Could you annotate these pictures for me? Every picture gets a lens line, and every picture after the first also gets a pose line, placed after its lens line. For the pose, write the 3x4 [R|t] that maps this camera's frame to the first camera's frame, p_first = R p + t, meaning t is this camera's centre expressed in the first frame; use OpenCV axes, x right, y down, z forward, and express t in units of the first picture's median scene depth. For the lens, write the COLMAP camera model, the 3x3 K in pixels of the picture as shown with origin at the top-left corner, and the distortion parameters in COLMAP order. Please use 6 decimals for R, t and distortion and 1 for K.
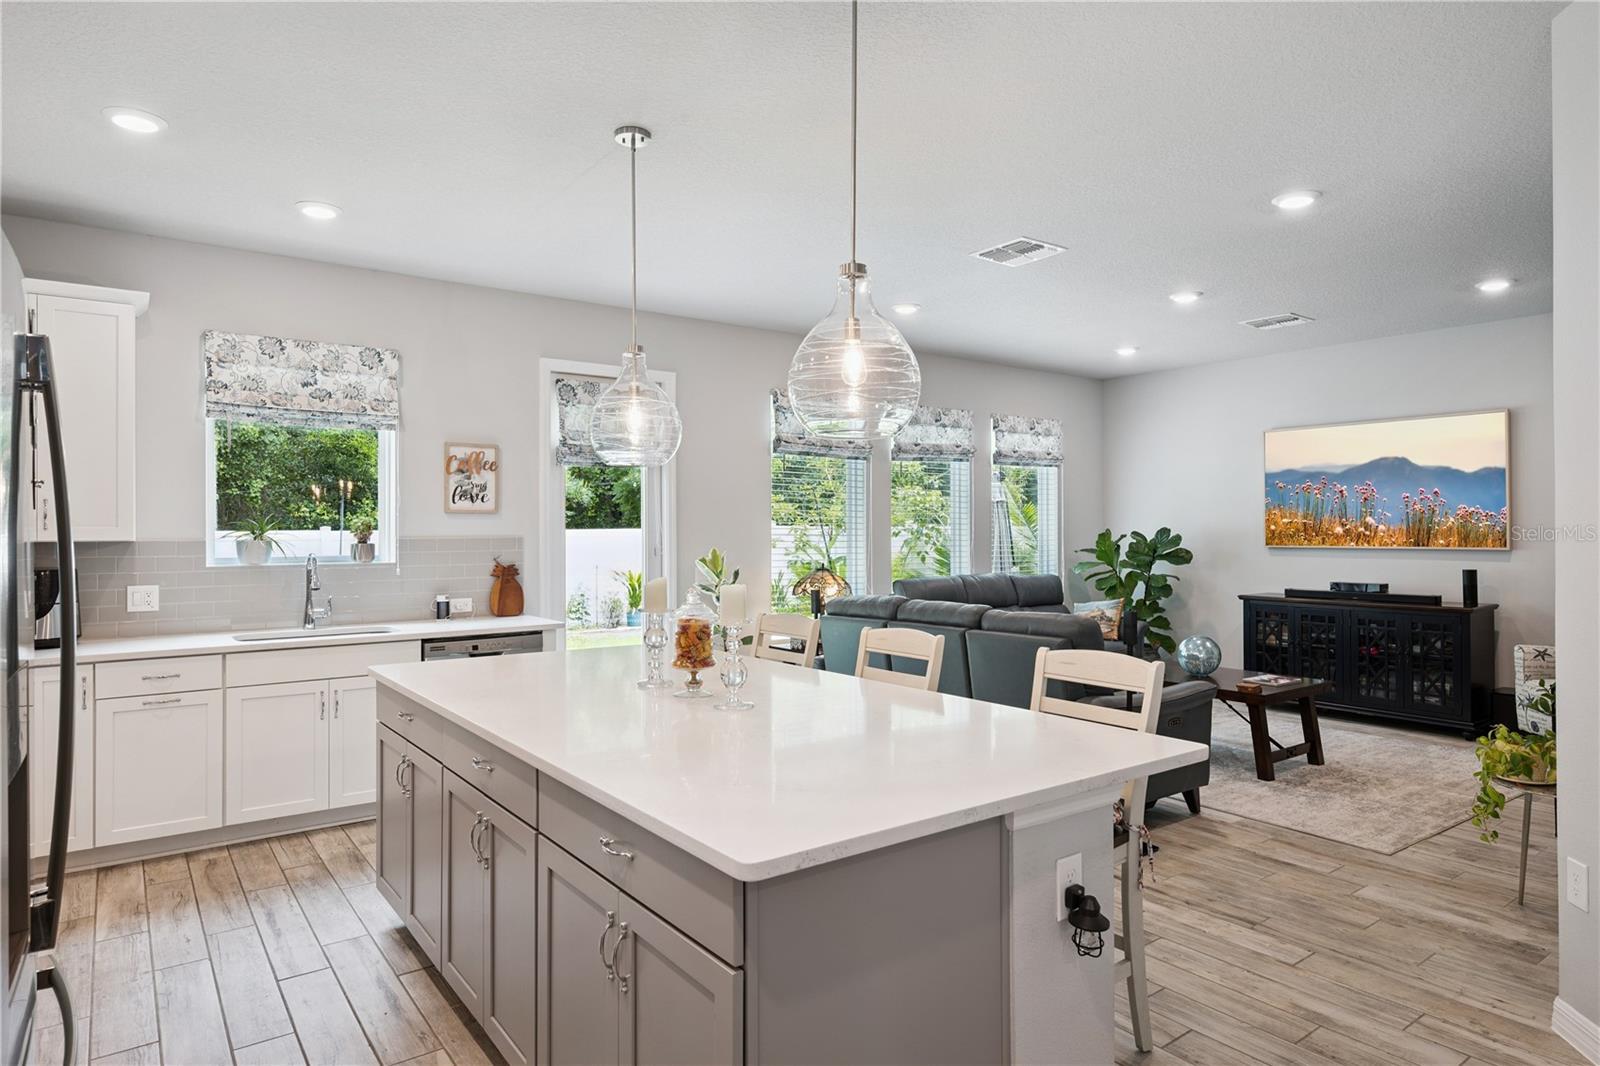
lens RADIAL K [[920.9, 0, 808.8], [0, 920.9, 528.0], [0, 0, 1]] dist [-0.006471, 0.001555]
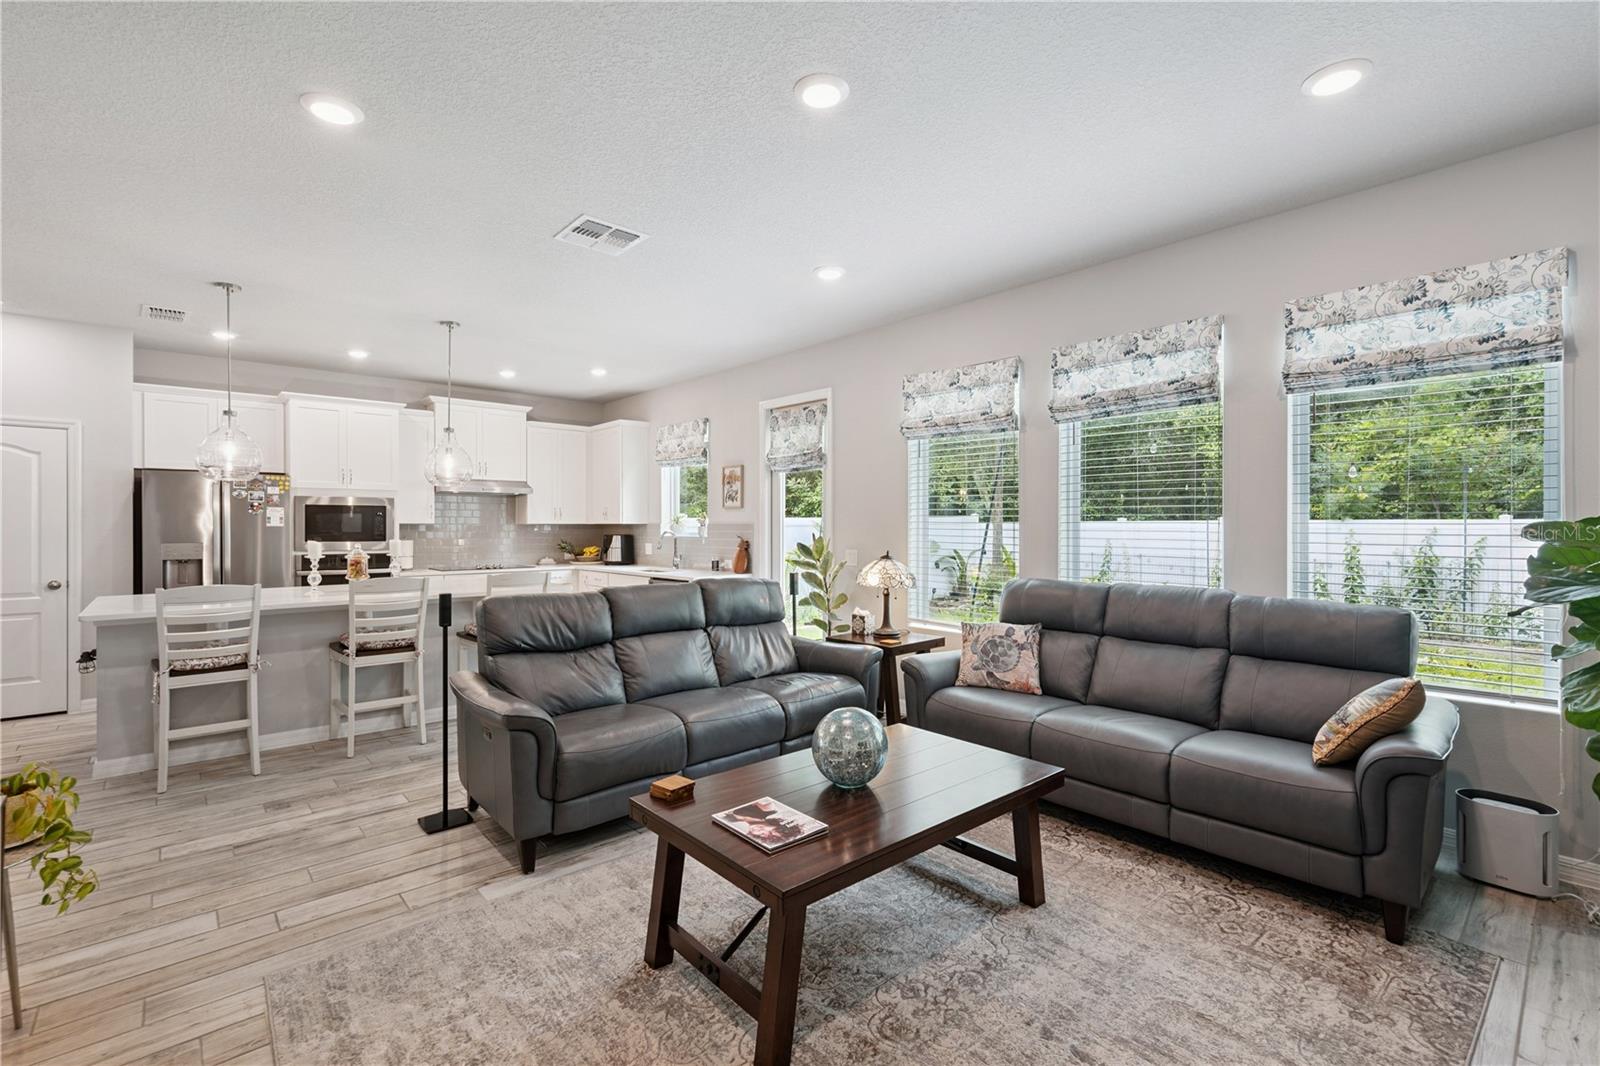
lens RADIAL K [[708.8, 0, 800.7], [0, 708.8, 527.2], [0, 0, 1]] dist [0.004021, 0.000404]
pose [[0.088539, 0.007018, -0.996048, 0.822834], [0.003978, 0.999965, 0.007399, 0.007791], [0.996065, -0.004617, 0.088508, 0.927757]]
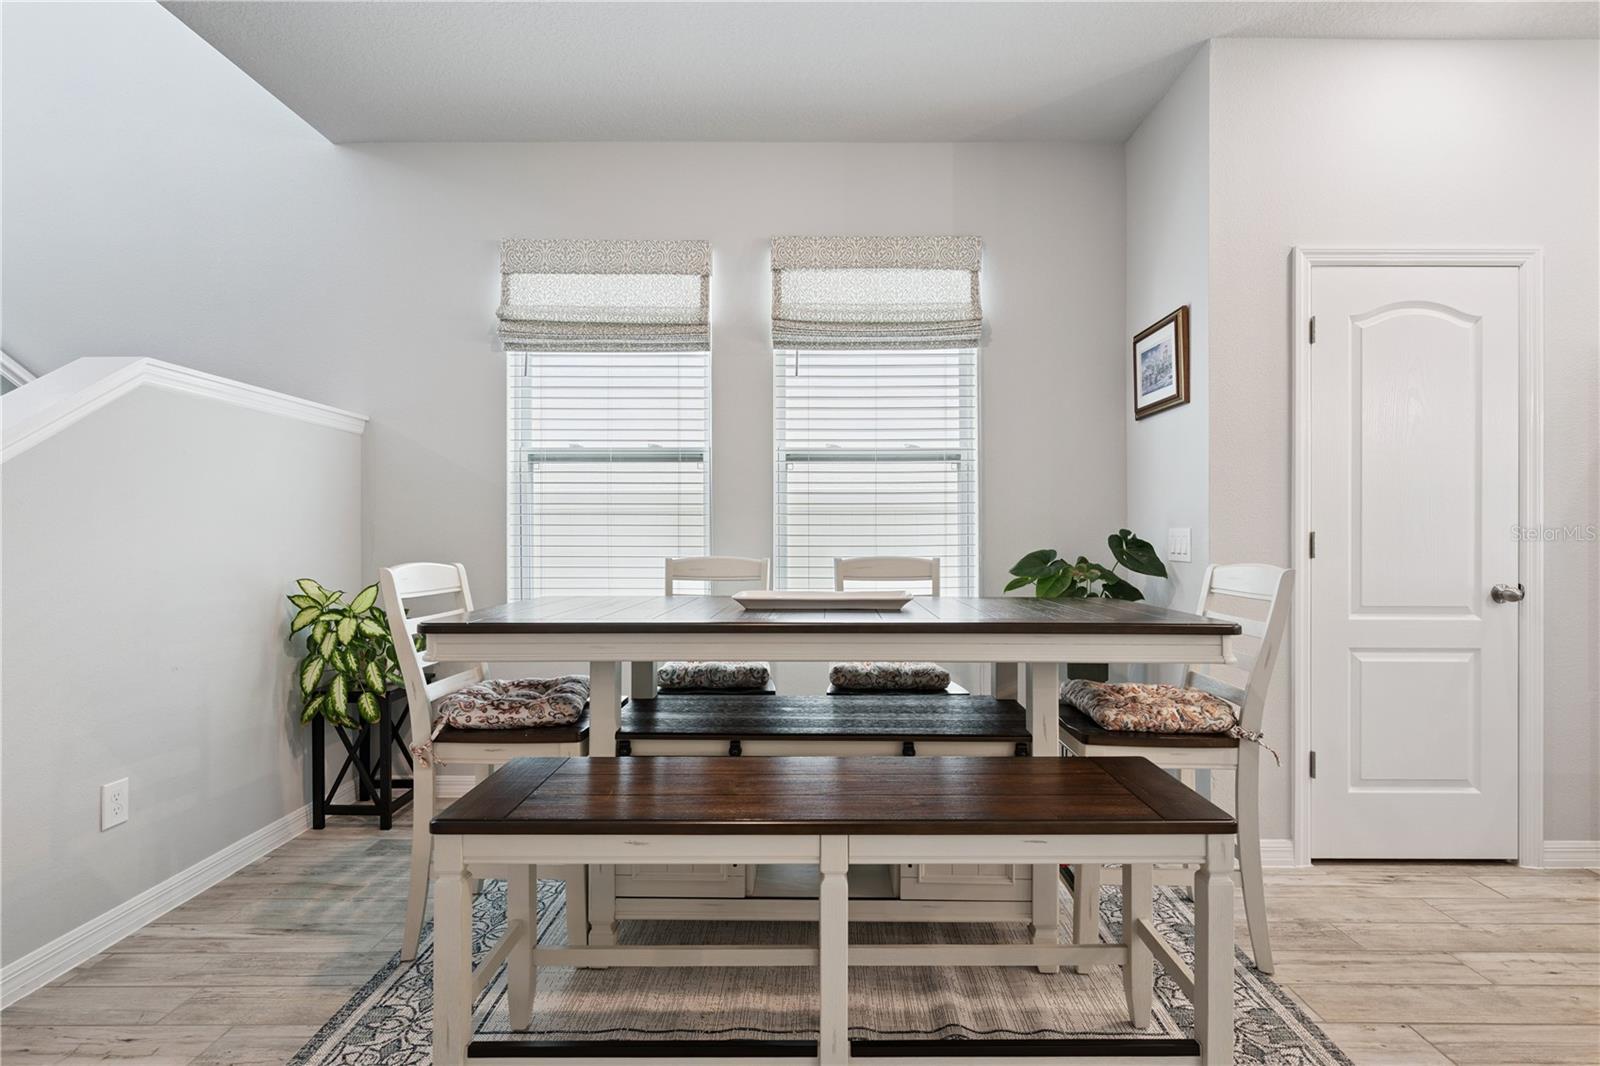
lens RADIAL K [[772.8, 0, 806.6], [0, 772.8, 525.3], [0, 0, 1]] dist [0.000933, 0.000043]
pose [[-0.597963, -0.000657, -0.801524, 0.477236], [0.005042, 0.999977, -0.004582, 0.042173], [0.801508, -0.006781, -0.597946, 0.032253]]
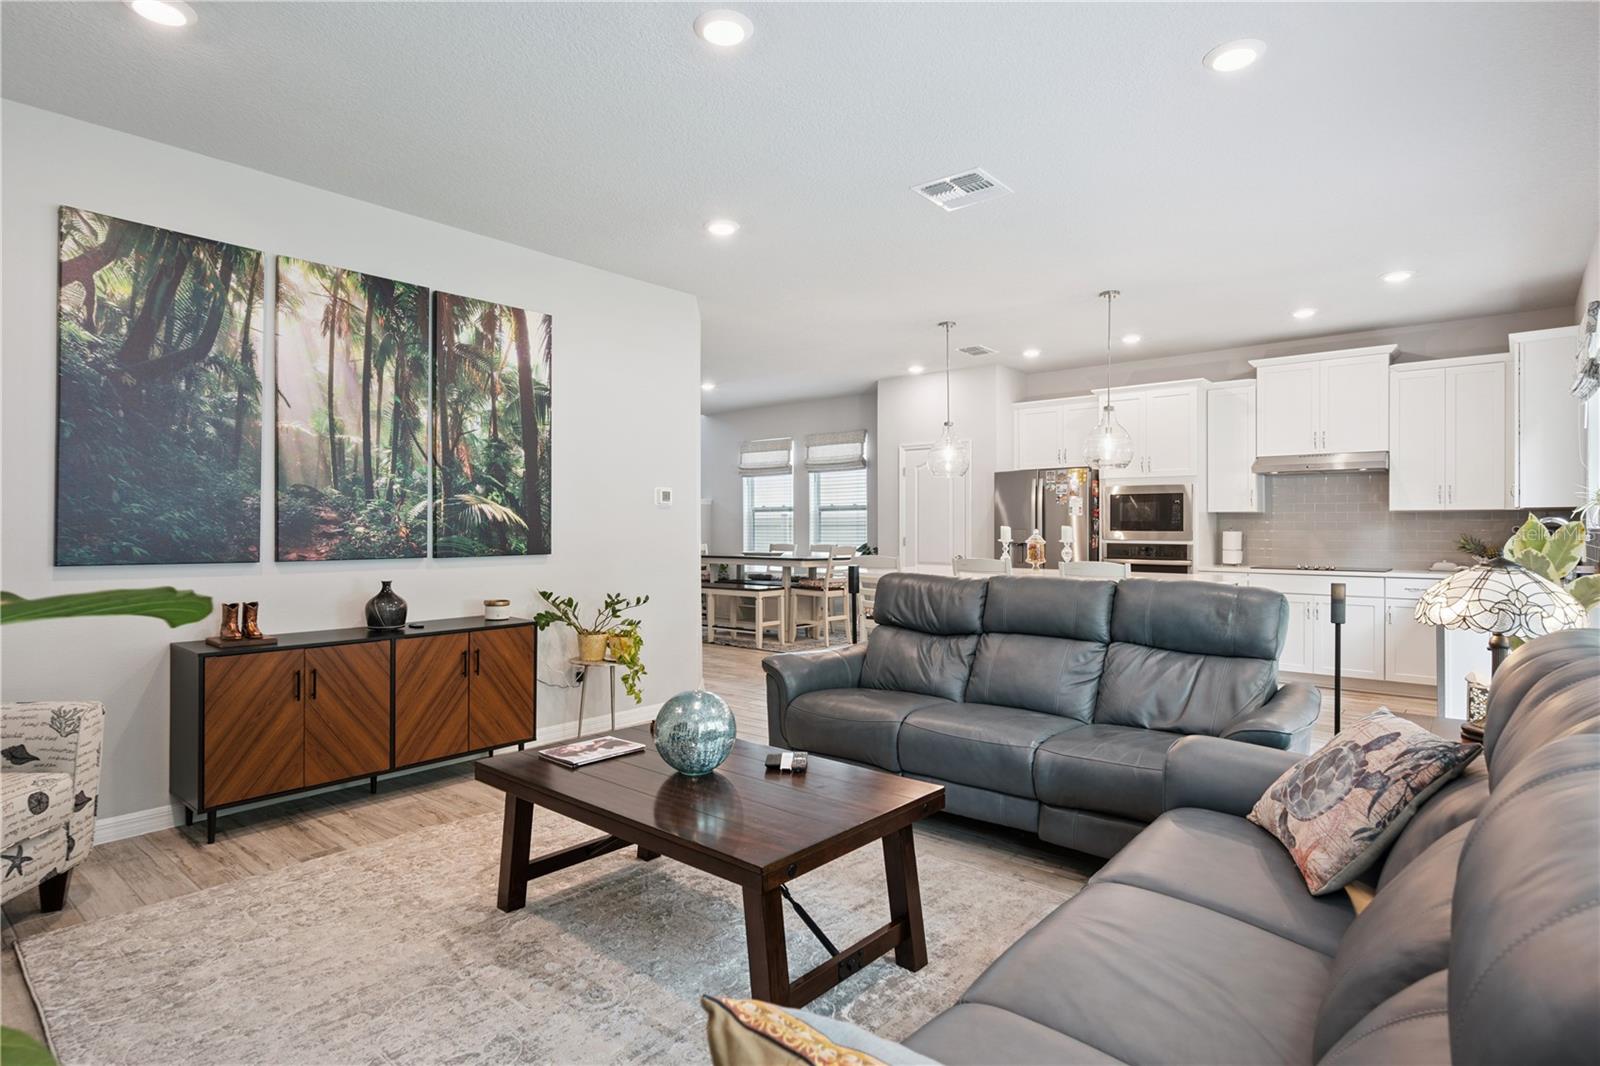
lens RADIAL K [[835.8, 0, 793.3], [0, 835.8, 525.8], [0, 0, 1]] dist [-0.012103, 0.001836]
pose [[-0.975177, 0.003587, -0.221397, 0.466821], [0.004550, 0.999982, -0.003839, 0.030131], [0.221379, -0.004751, -0.975176, 1.434584]]
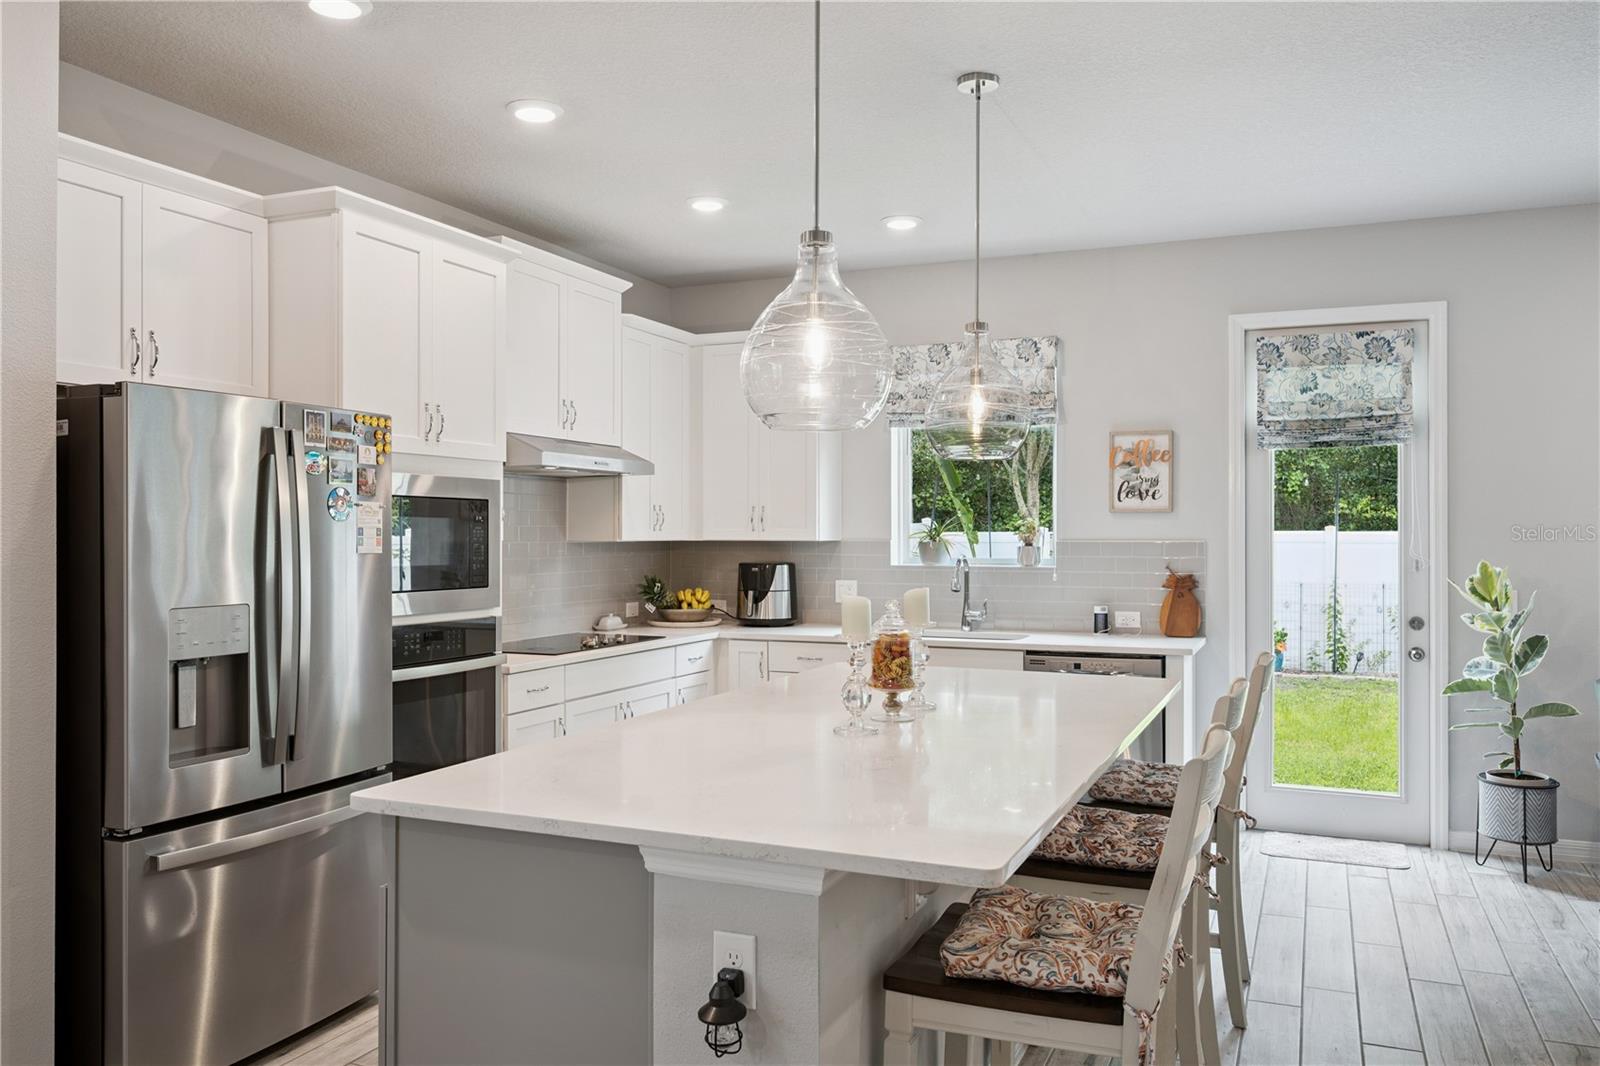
lens RADIAL K [[1188.4, 0, 806.5], [0, 1188.4, 531.5], [0, 0, 1]] dist [-0.001184, -0.005399]
pose [[0.499339, 0.003680, -0.866399, 0.398020], [0.000034, 0.999991, 0.004266, -0.002991], [0.866407, -0.002159, 0.499334, 0.167483]]
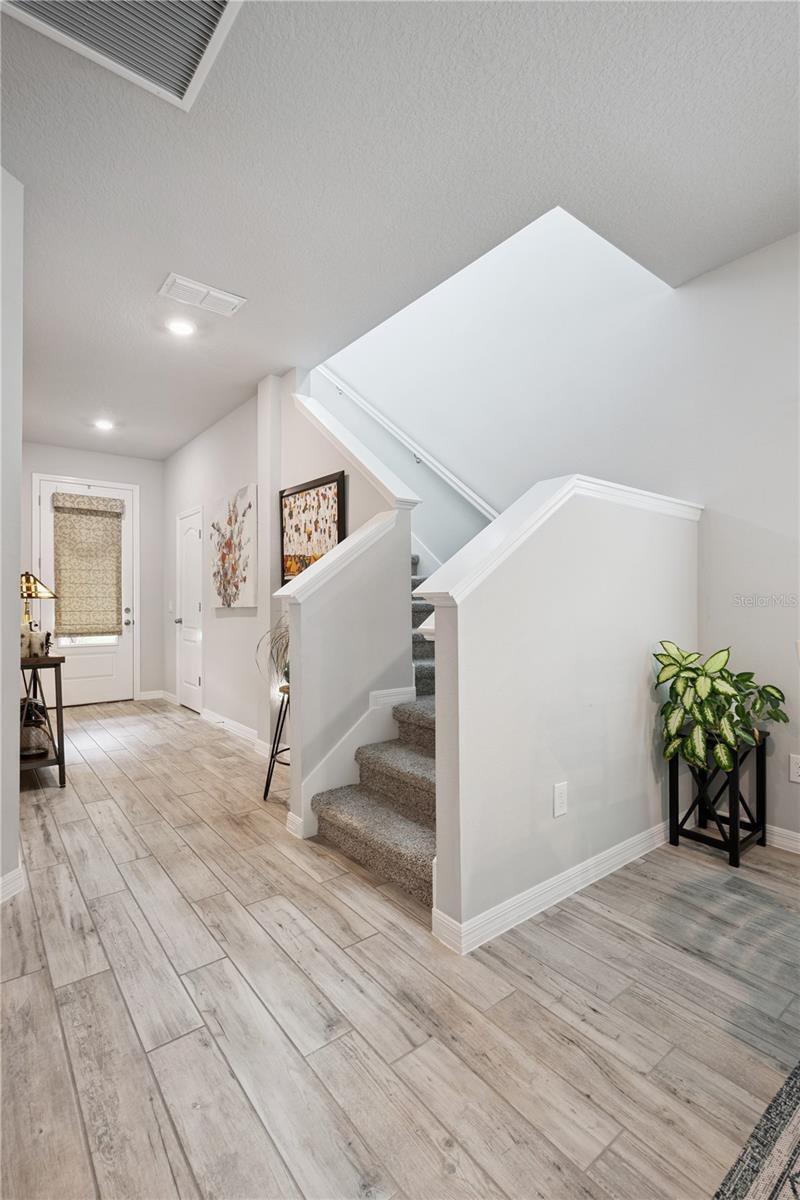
lens RADIAL K [[545.2, 0, 392.0], [0, 545.2, 597.4], [0, 0, 1]] dist [0.003991, -0.000616]
pose [[-0.999854, 0.005515, -0.016162, 0.495213], [0.005684, 0.999929, -0.010430, 0.041594], [0.016103, -0.010520, -0.999815, -0.095782]]
